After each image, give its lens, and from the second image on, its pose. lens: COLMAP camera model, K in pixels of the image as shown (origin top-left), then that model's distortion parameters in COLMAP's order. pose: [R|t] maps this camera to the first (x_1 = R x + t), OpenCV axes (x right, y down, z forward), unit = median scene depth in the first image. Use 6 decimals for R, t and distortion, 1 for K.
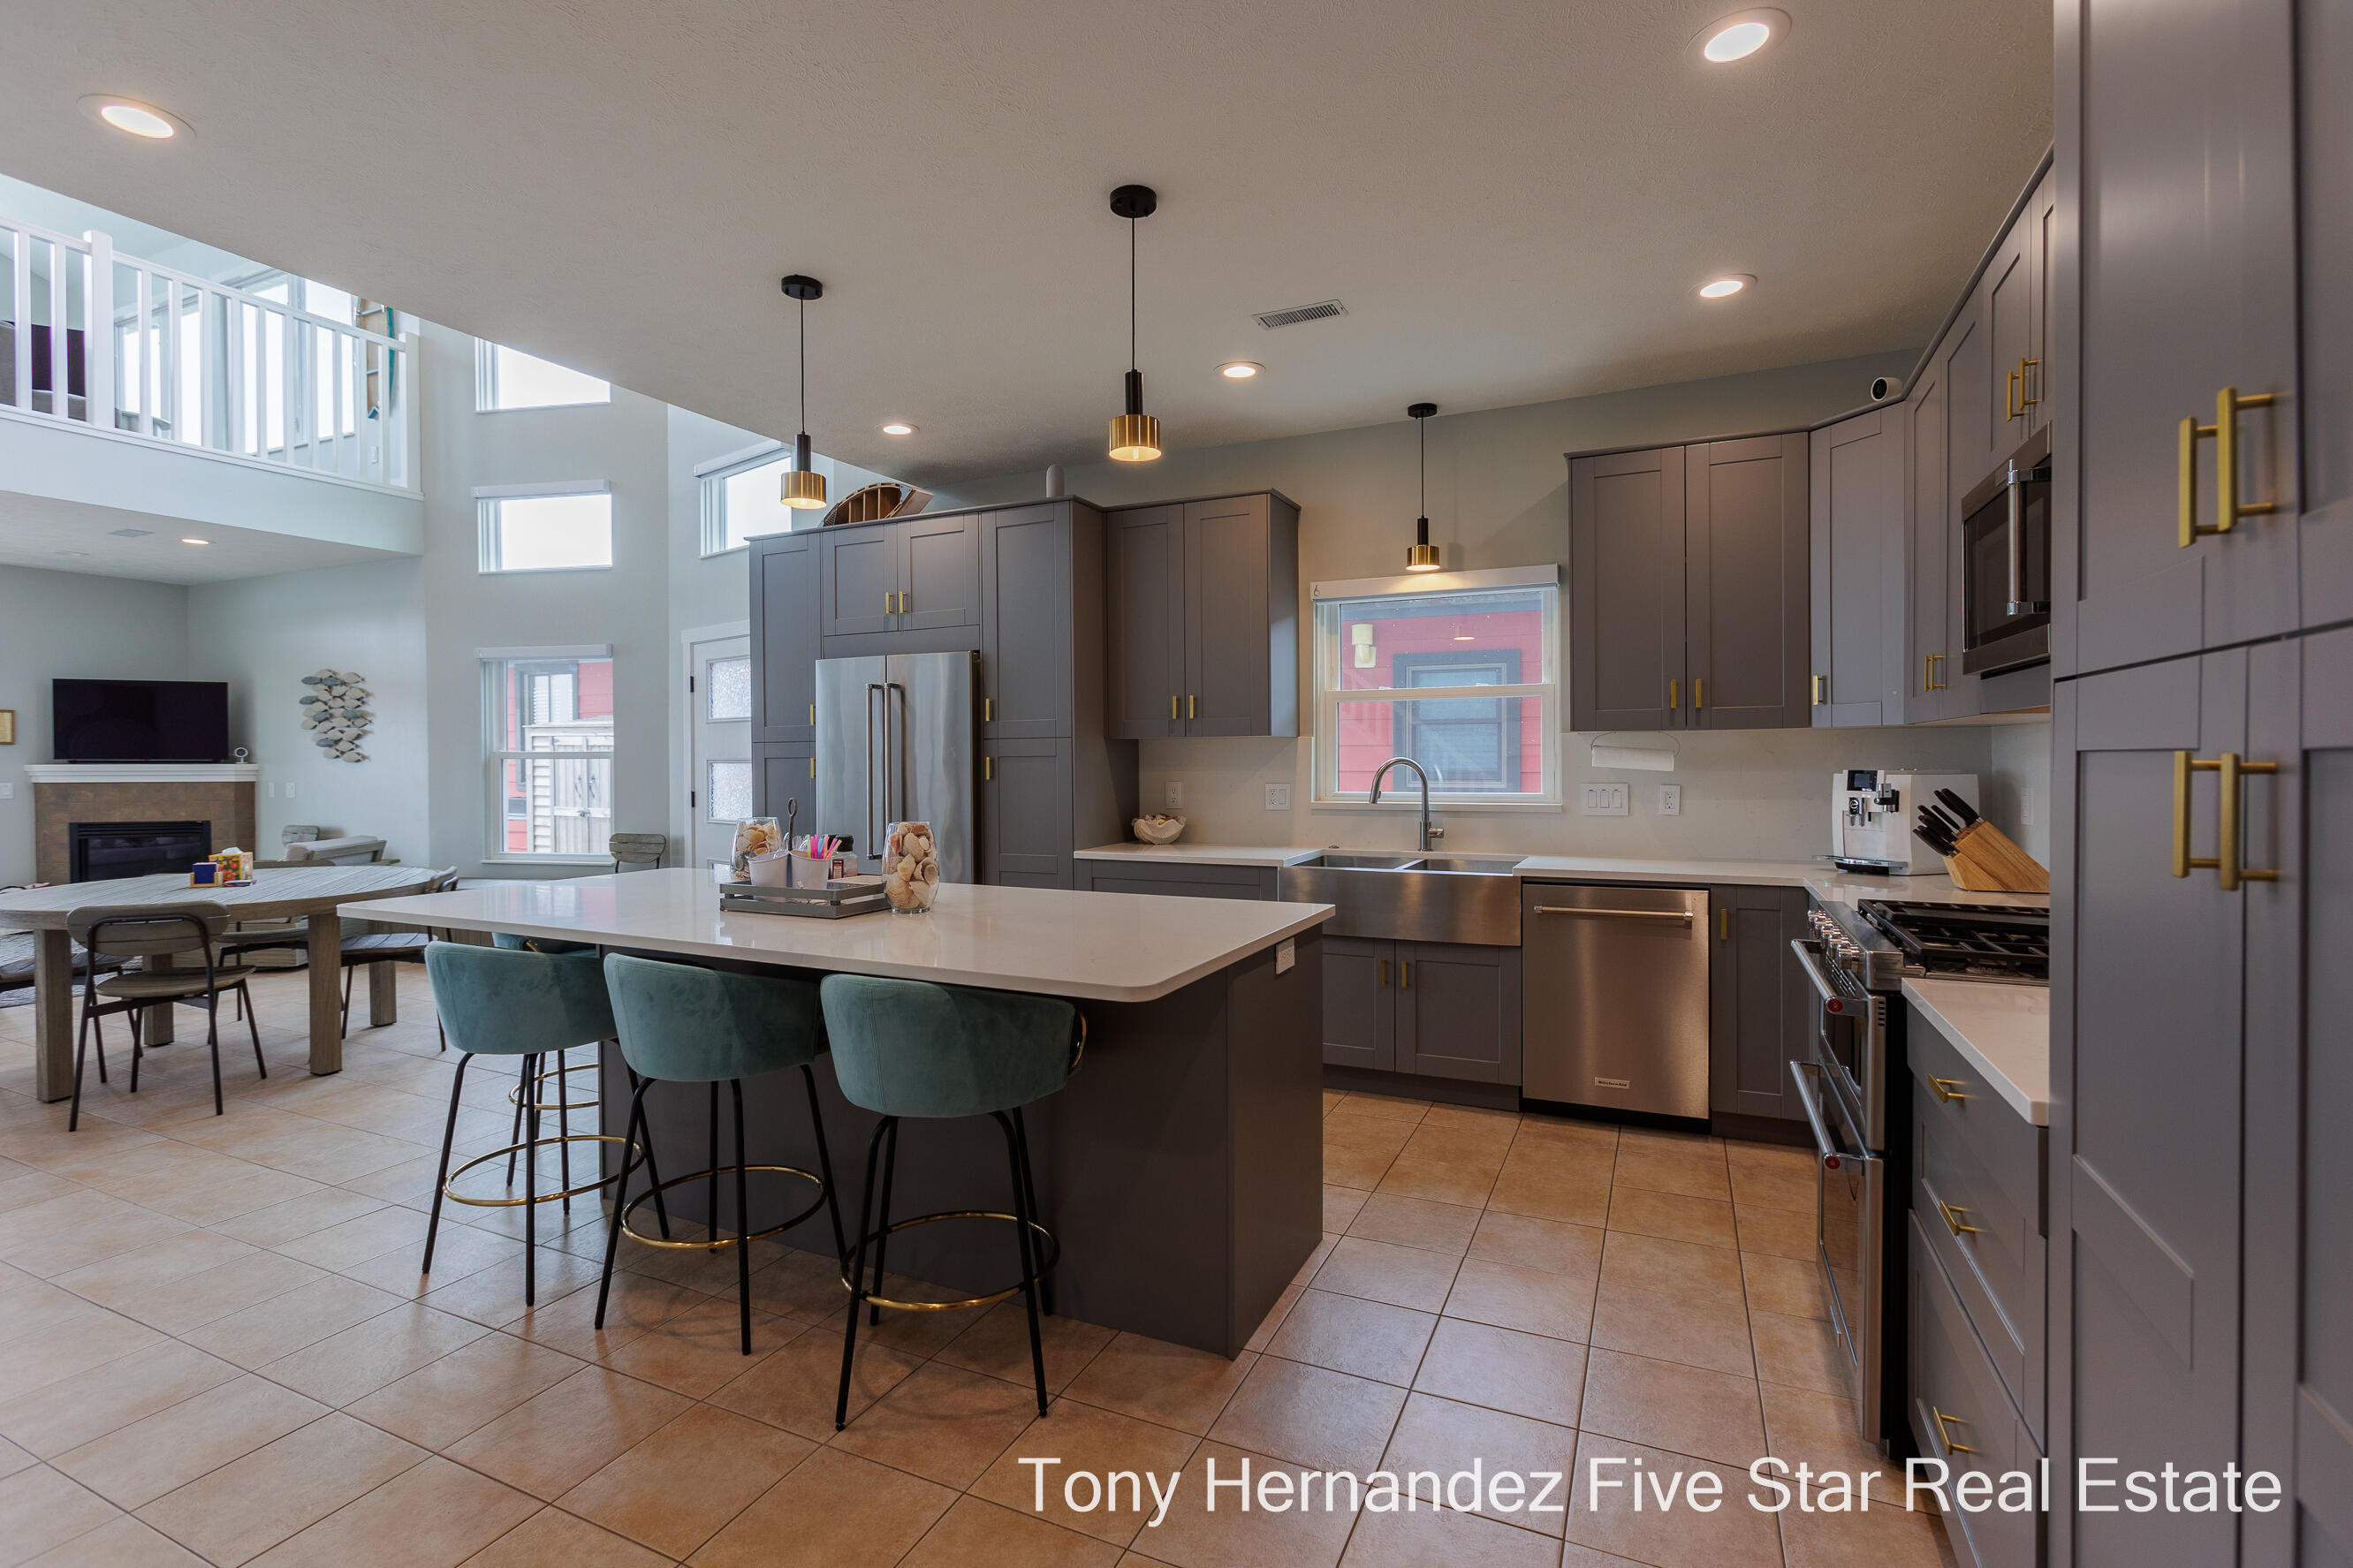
lens RADIAL K [[1083.5, 0, 1157.8], [0, 1083.5, 775.6], [0, 0, 1]] dist [-0.009527, 0.011872]
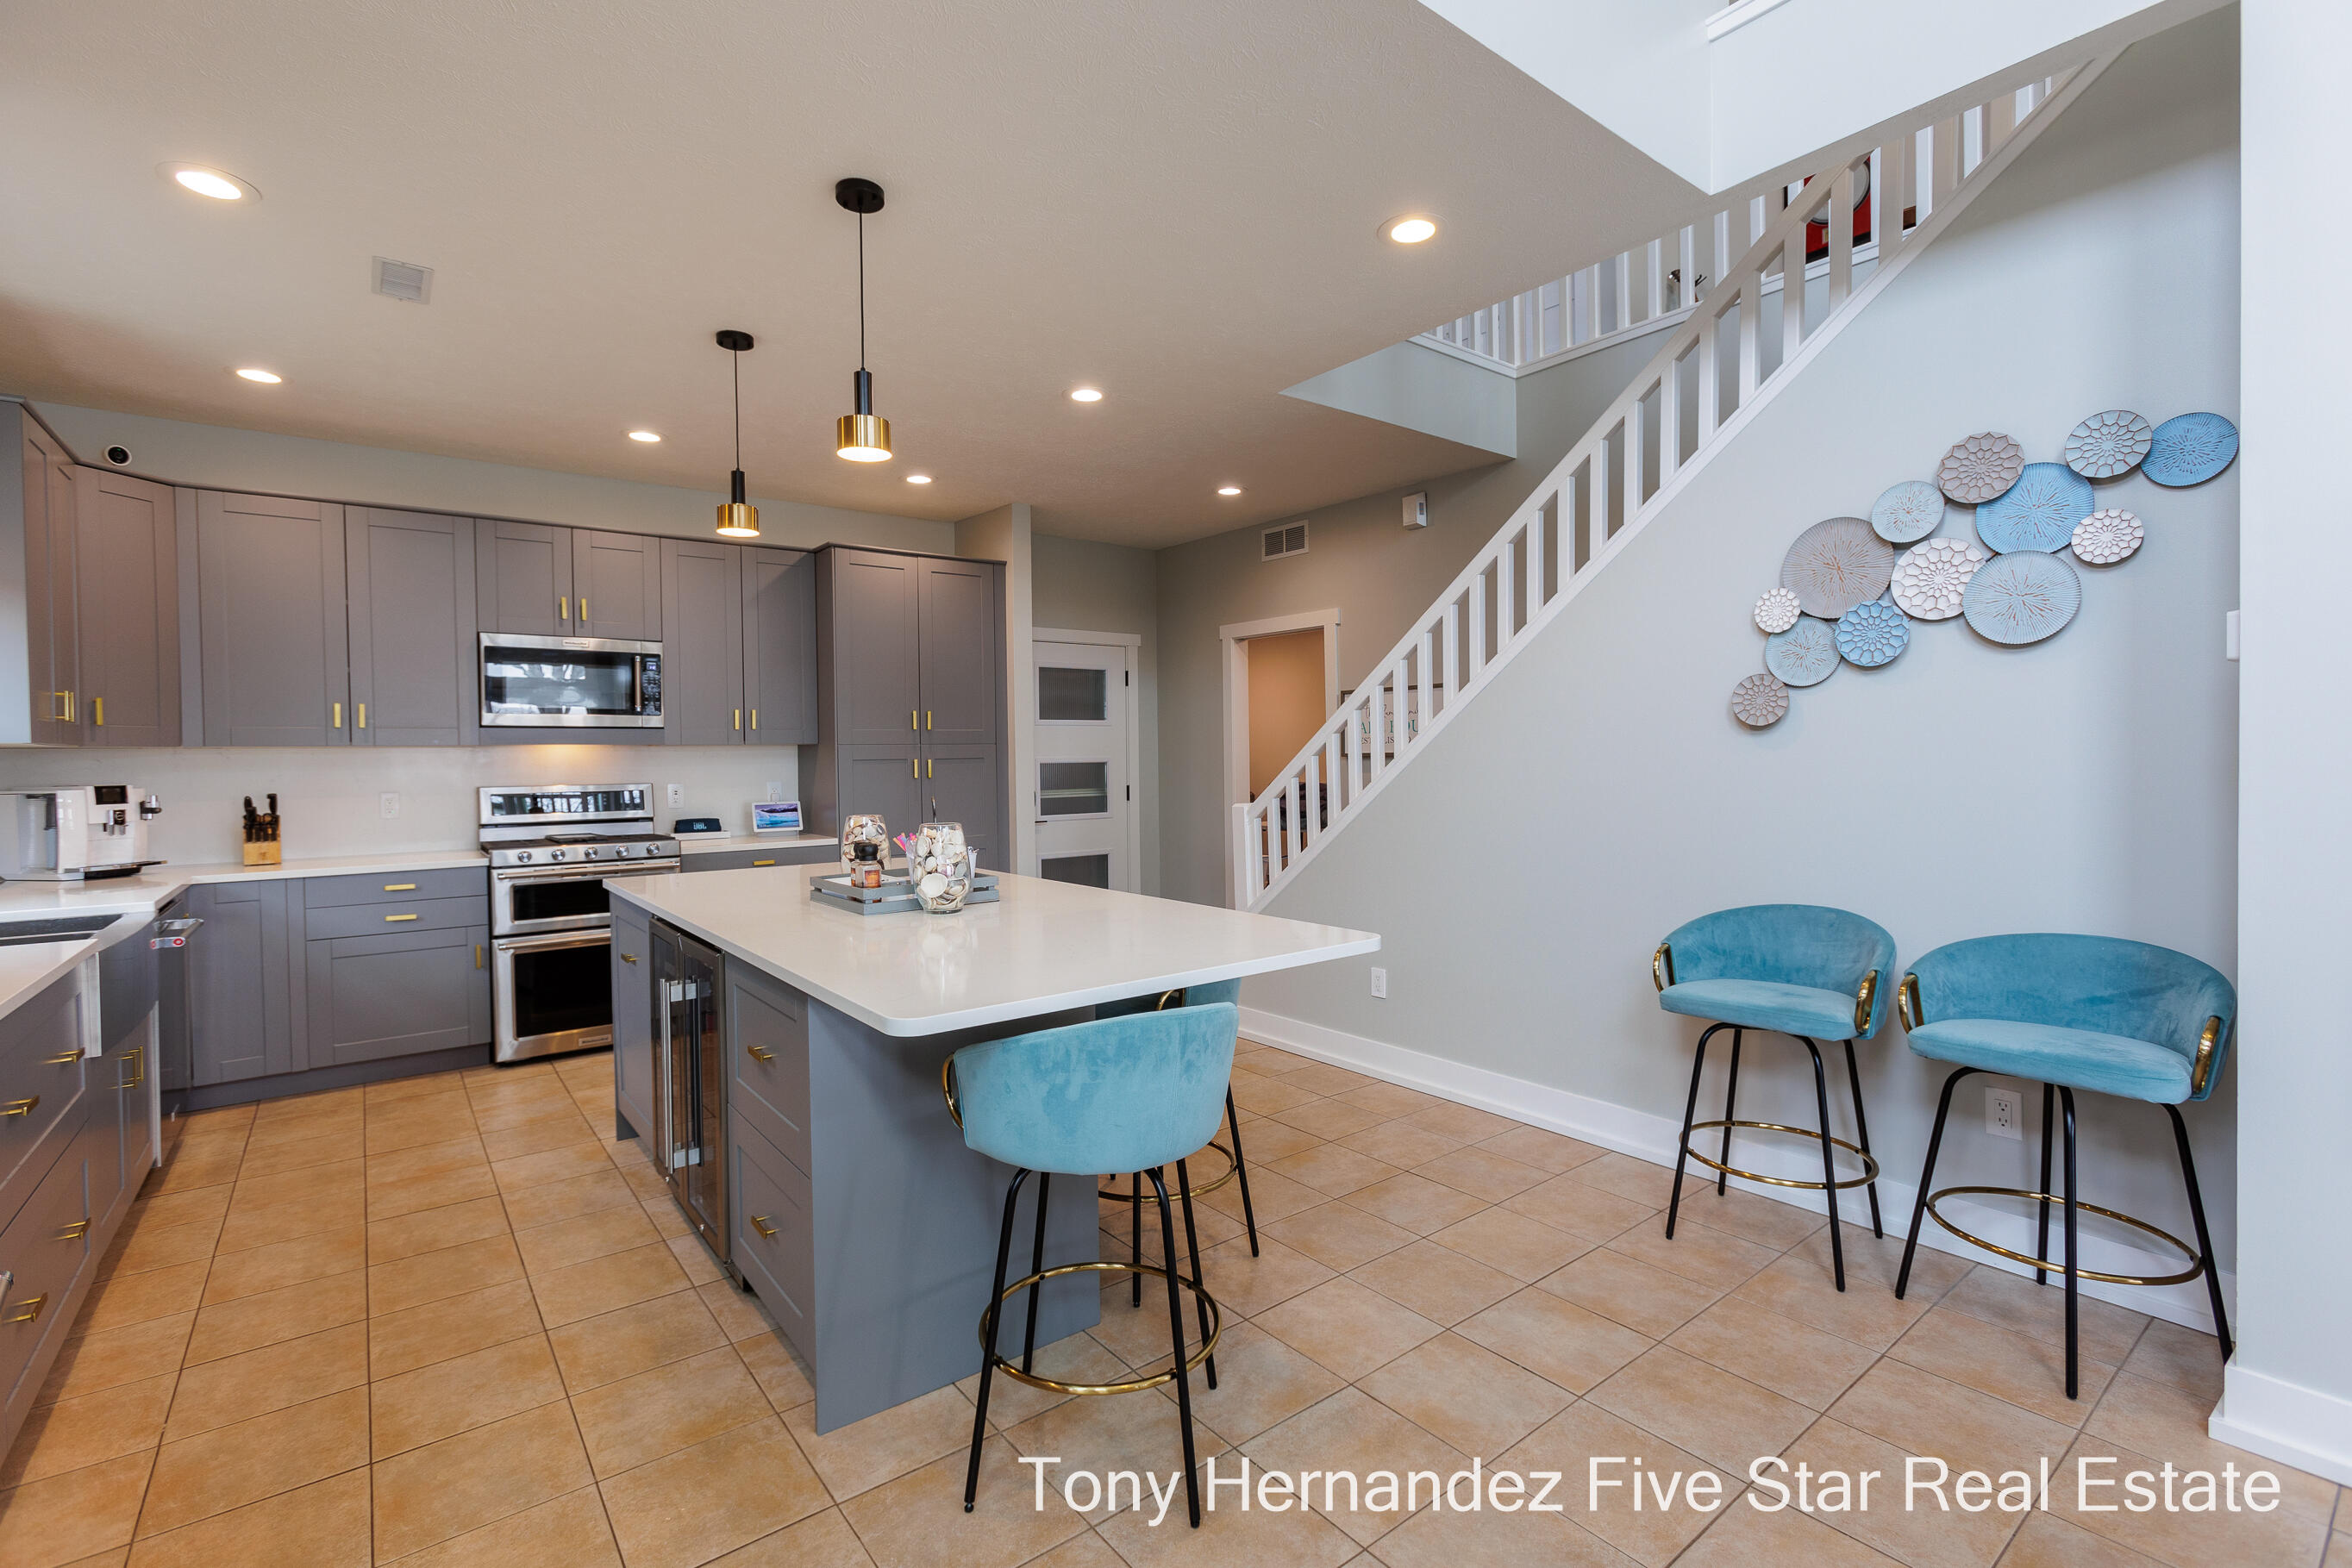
lens RADIAL K [[1072.3, 0, 1171.3], [0, 1072.3, 791.1], [0, 0, 1]] dist [-0.025568, 0.021501]
pose [[-0.891578, -0.000152, 0.452866, -0.367257], [0.023532, 0.998633, 0.046664, -0.010405], [-0.452254, 0.052261, -0.890357, 0.661382]]
